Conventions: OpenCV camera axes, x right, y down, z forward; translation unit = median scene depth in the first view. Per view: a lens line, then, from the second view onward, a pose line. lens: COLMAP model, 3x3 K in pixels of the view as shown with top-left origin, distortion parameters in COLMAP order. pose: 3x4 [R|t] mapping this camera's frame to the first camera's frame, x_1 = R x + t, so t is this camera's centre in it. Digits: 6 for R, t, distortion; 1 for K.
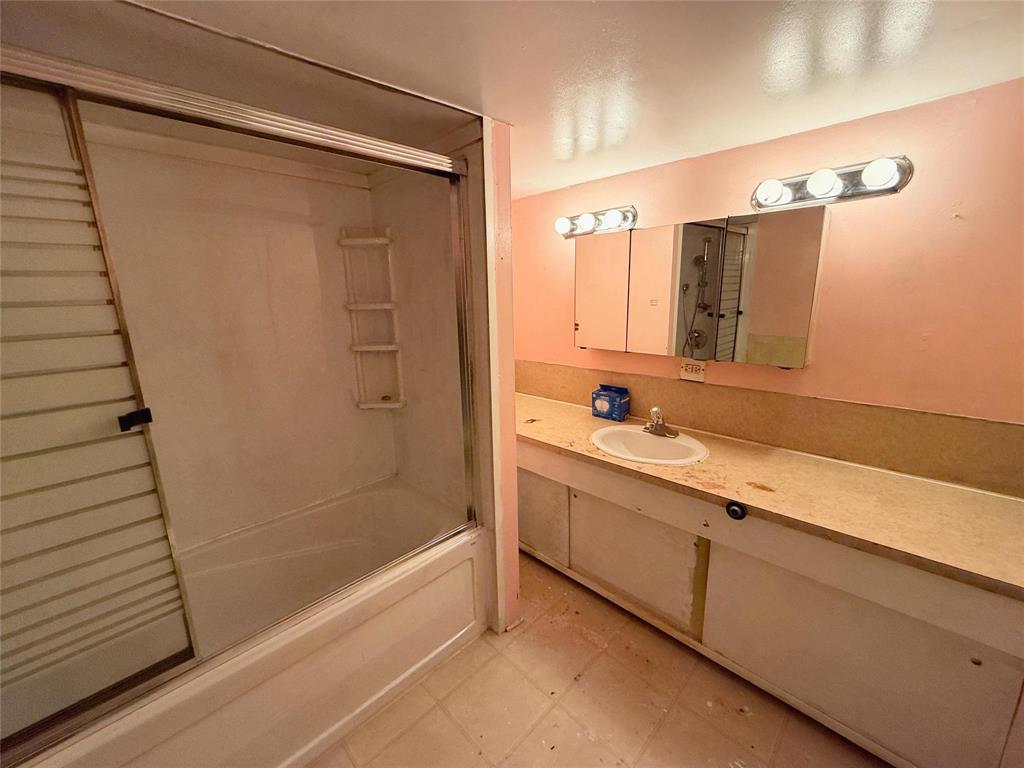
lens RADIAL K [[406.9, 0, 510.1], [0, 406.9, 382.0], [0, 0, 1]] dist [-0.001553, 0.000921]
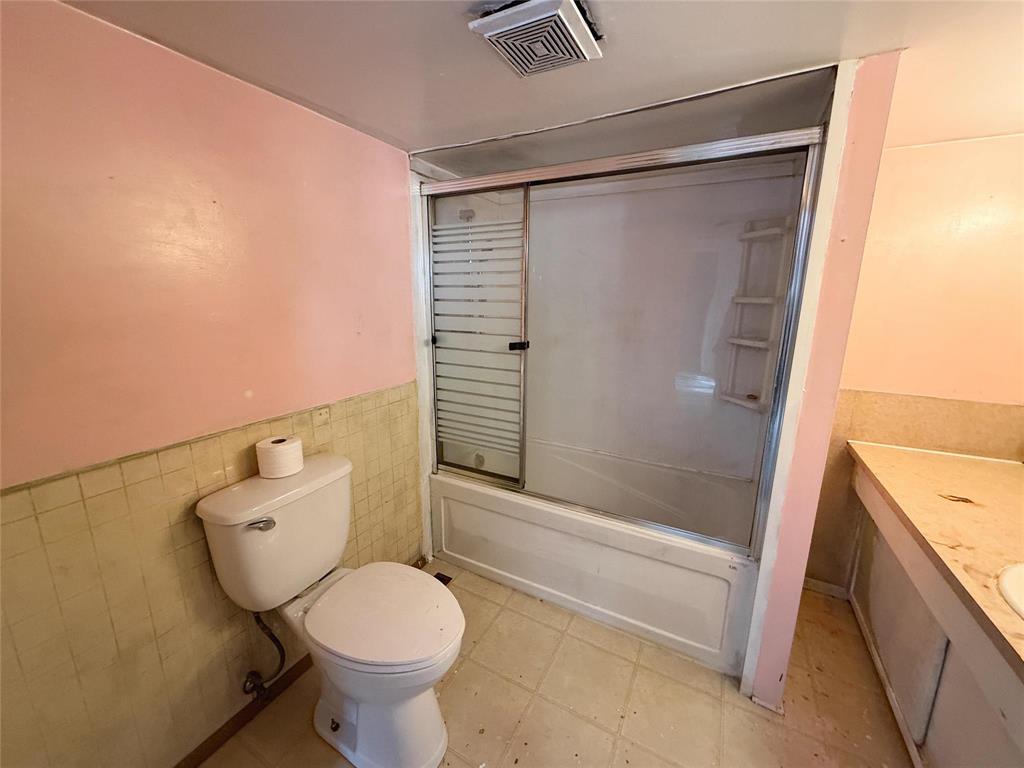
lens RADIAL K [[406.9, 0, 509.8], [0, 406.9, 380.4], [0, 0, 1]] dist [-0.001553, 0.000921]
pose [[0.293654, 0.225890, -0.928839, 0.595488], [-0.222722, 0.961104, 0.163323, -0.039813], [0.929603, 0.158912, 0.332542, 0.219684]]
